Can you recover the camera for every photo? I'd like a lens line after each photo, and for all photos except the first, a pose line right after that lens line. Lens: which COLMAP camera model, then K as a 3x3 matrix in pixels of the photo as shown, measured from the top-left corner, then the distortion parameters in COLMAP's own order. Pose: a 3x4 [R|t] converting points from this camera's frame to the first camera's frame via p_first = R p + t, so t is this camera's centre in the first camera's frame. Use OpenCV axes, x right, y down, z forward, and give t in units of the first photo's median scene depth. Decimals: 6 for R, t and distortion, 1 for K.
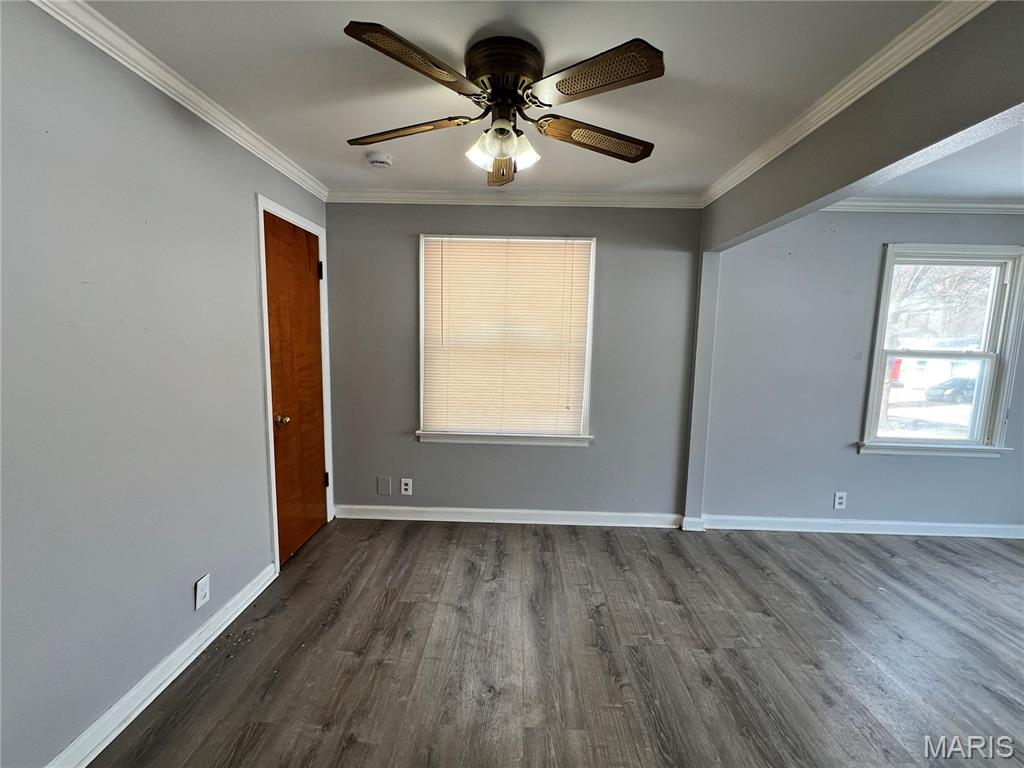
lens RADIAL K [[414.7, 0, 513.4], [0, 414.7, 379.3], [0, 0, 1]] dist [0.012499, -0.000021]
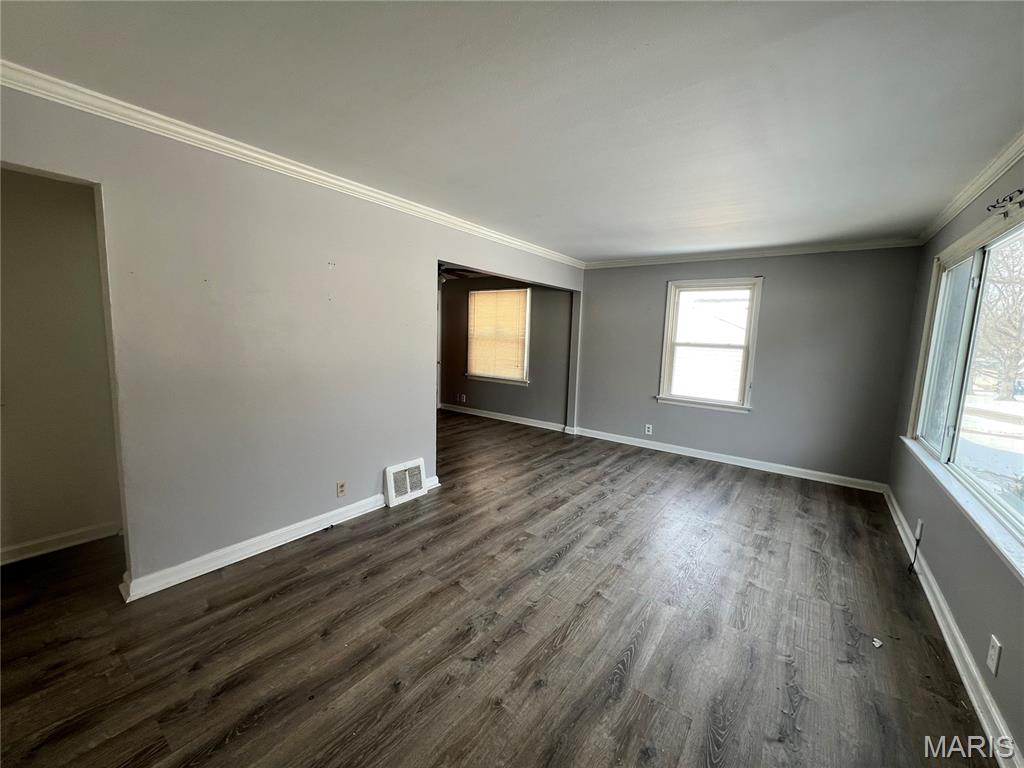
lens RADIAL K [[409.2, 0, 510.9], [0, 409.2, 381.8], [0, 0, 1]] dist [-0.001709, 0.000048]
pose [[0.807664, 0.072796, -0.585132, 1.342217], [-0.075171, 0.996965, 0.020272, 0.105843], [0.584831, 0.027612, 0.810685, -0.731062]]
